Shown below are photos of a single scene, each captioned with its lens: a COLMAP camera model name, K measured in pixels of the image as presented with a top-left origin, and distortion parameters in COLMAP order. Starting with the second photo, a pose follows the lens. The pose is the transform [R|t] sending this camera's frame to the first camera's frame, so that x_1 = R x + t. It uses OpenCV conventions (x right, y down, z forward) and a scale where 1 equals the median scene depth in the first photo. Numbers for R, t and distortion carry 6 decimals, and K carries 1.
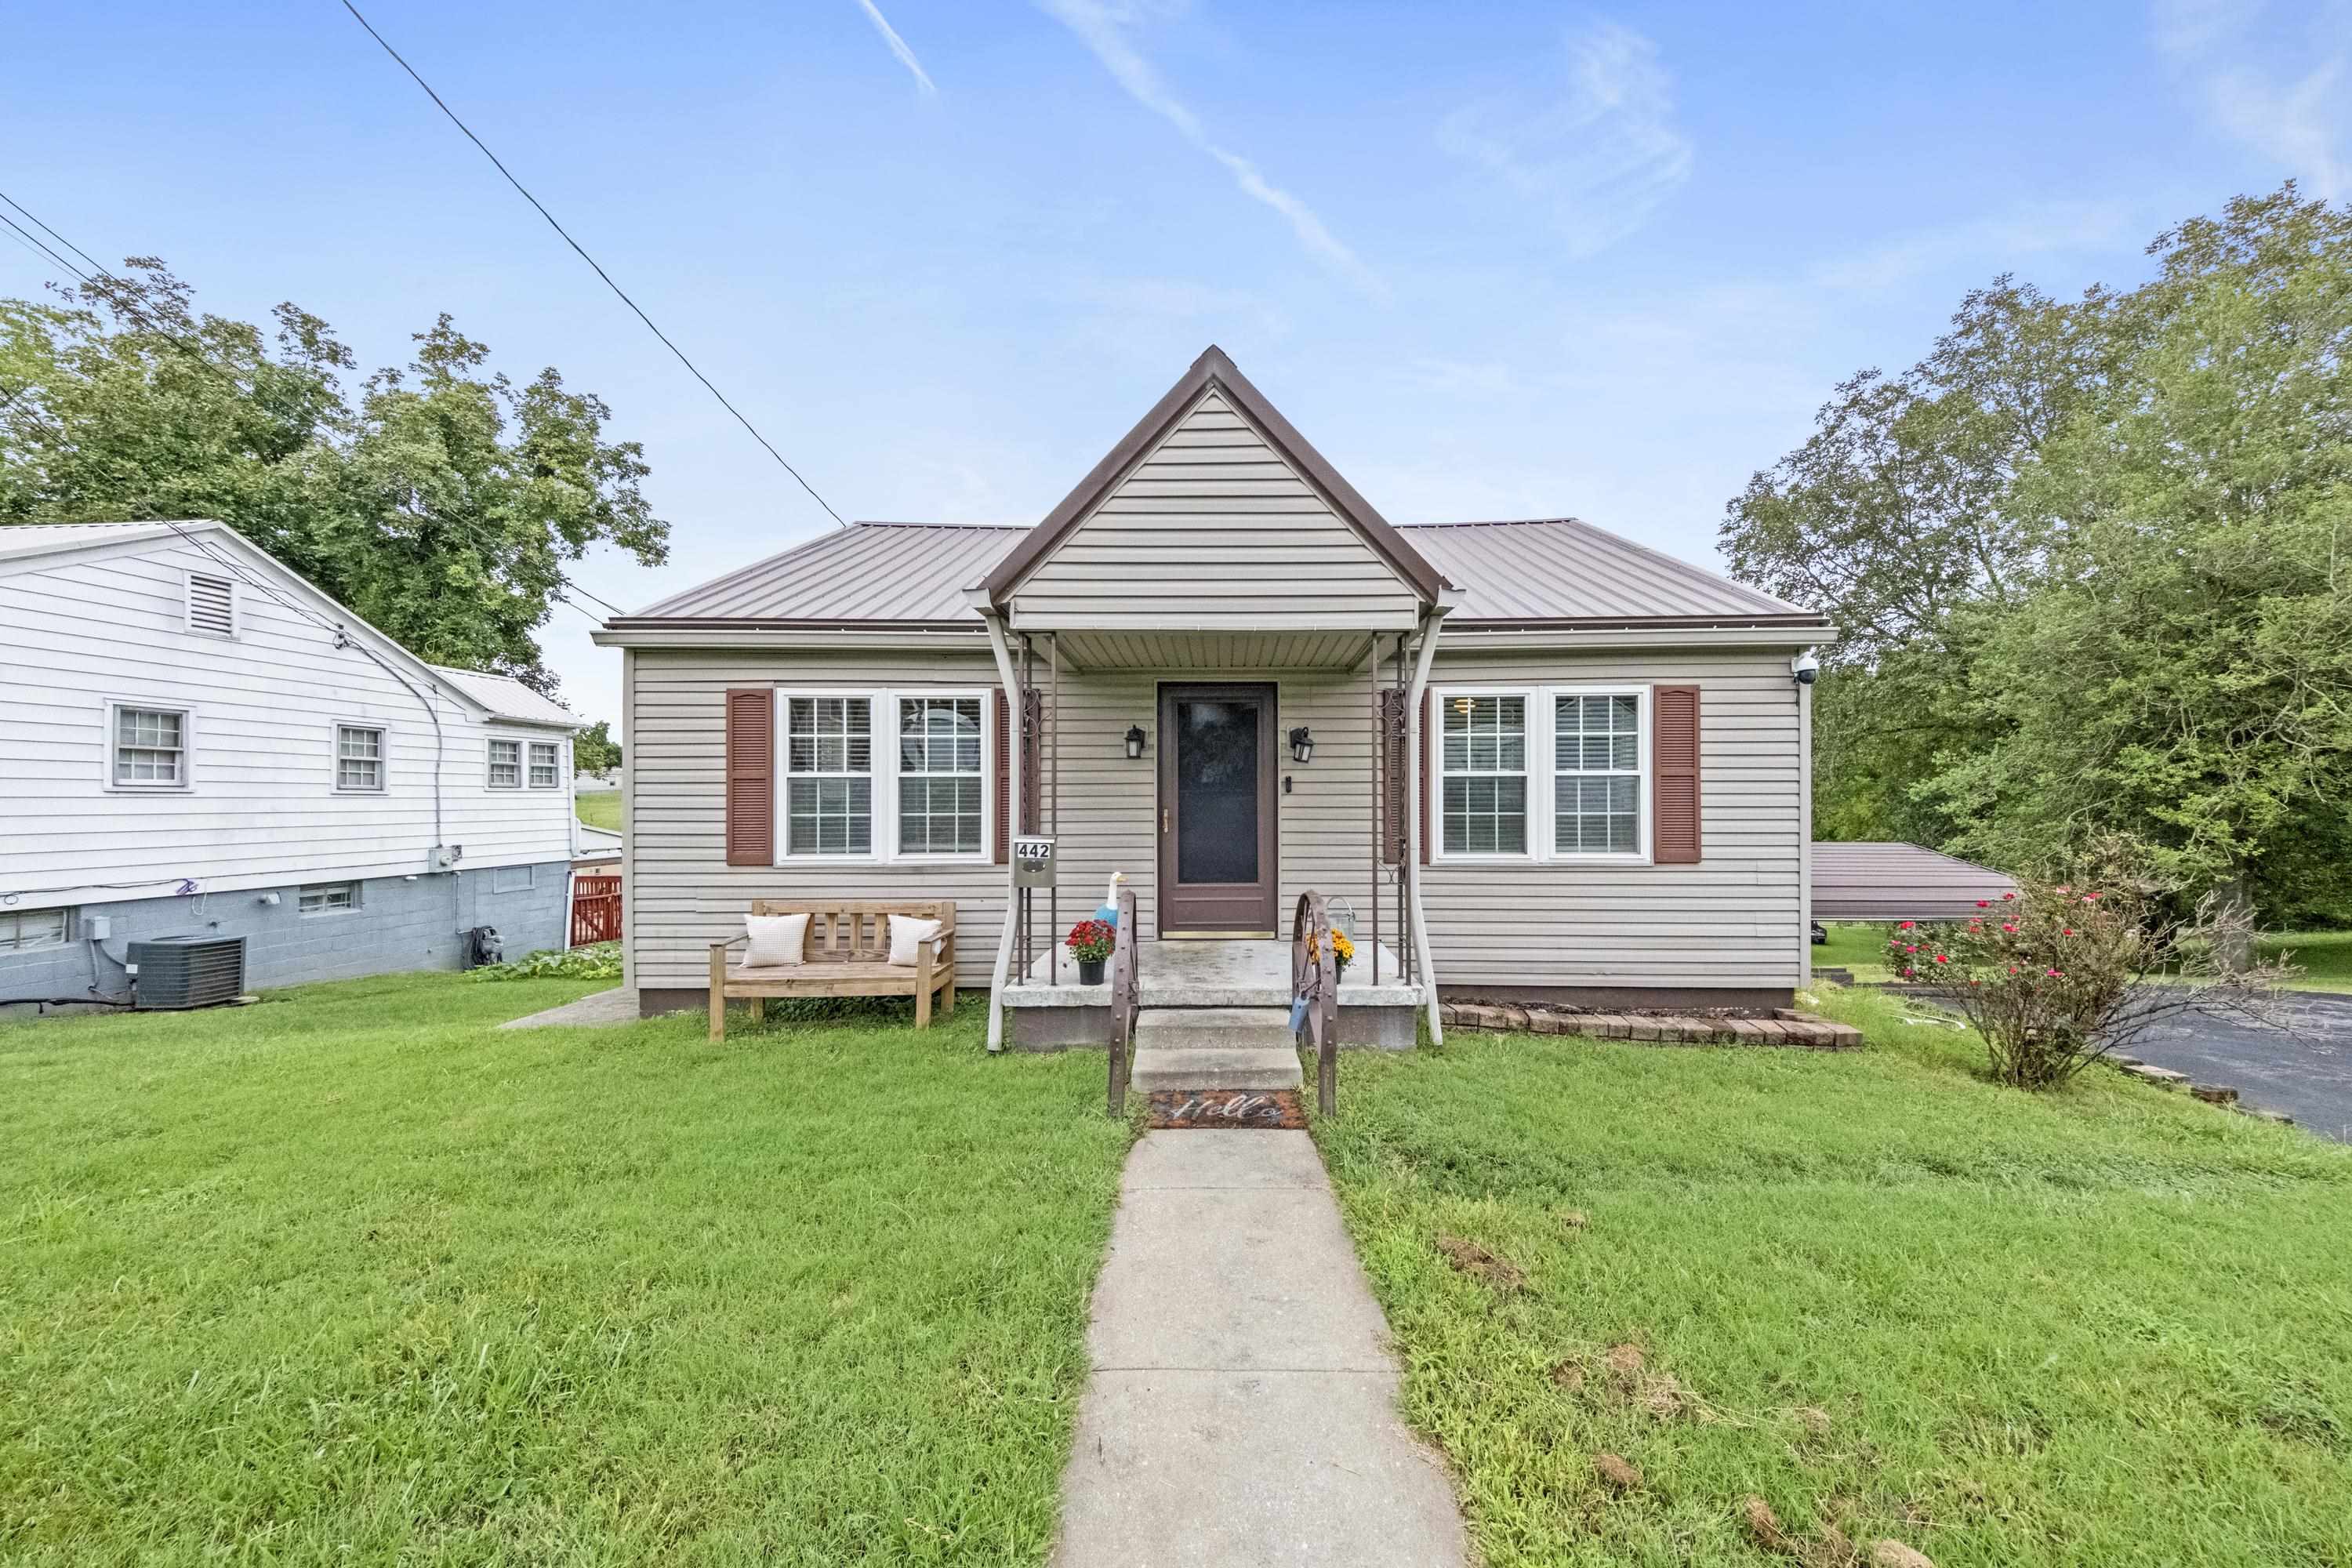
lens RADIAL K [[790.7, 0, 1215.3], [0, 790.7, 791.4], [0, 0, 1]] dist [0.001457, -0.003549]
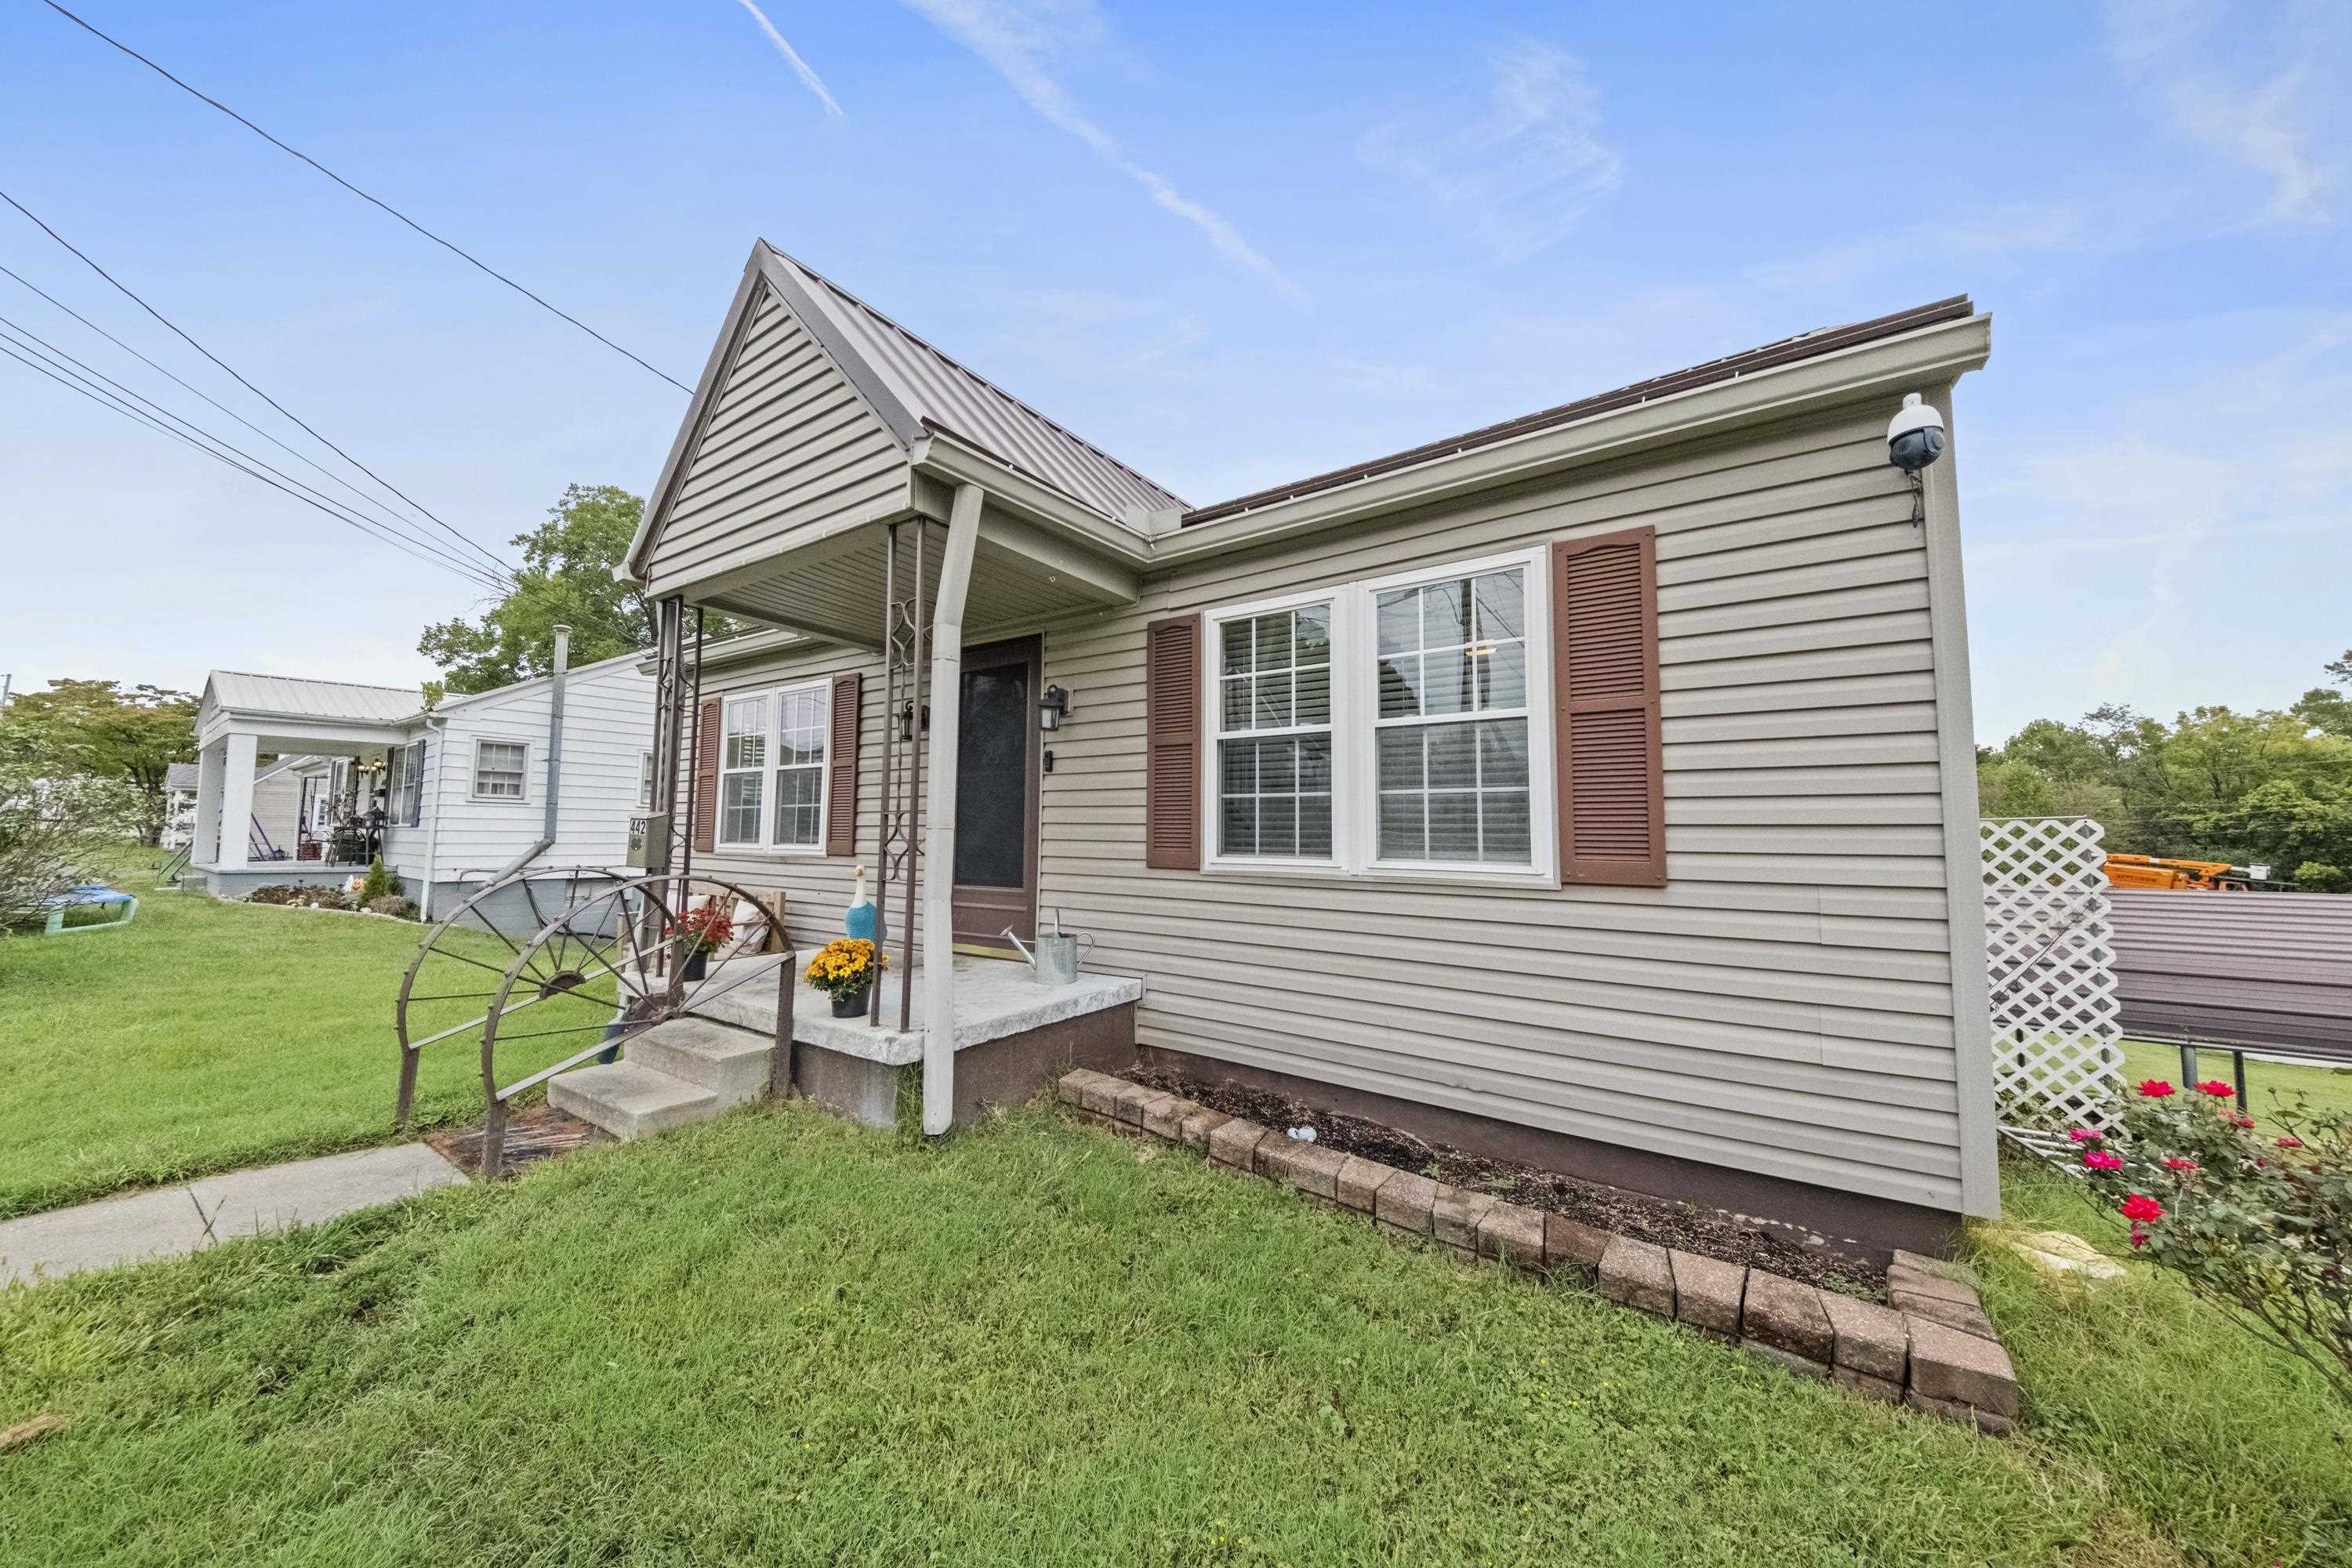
lens RADIAL K [[790.7, 0, 1164.7], [0, 790.7, 771.5], [0, 0, 1]] dist [0.001457, -0.003549]
pose [[0.833285, -0.033526, -0.551826, 0.614063], [-0.005824, 0.997572, -0.069401, 0.053975], [0.552813, 0.061045, 0.831067, 0.421885]]
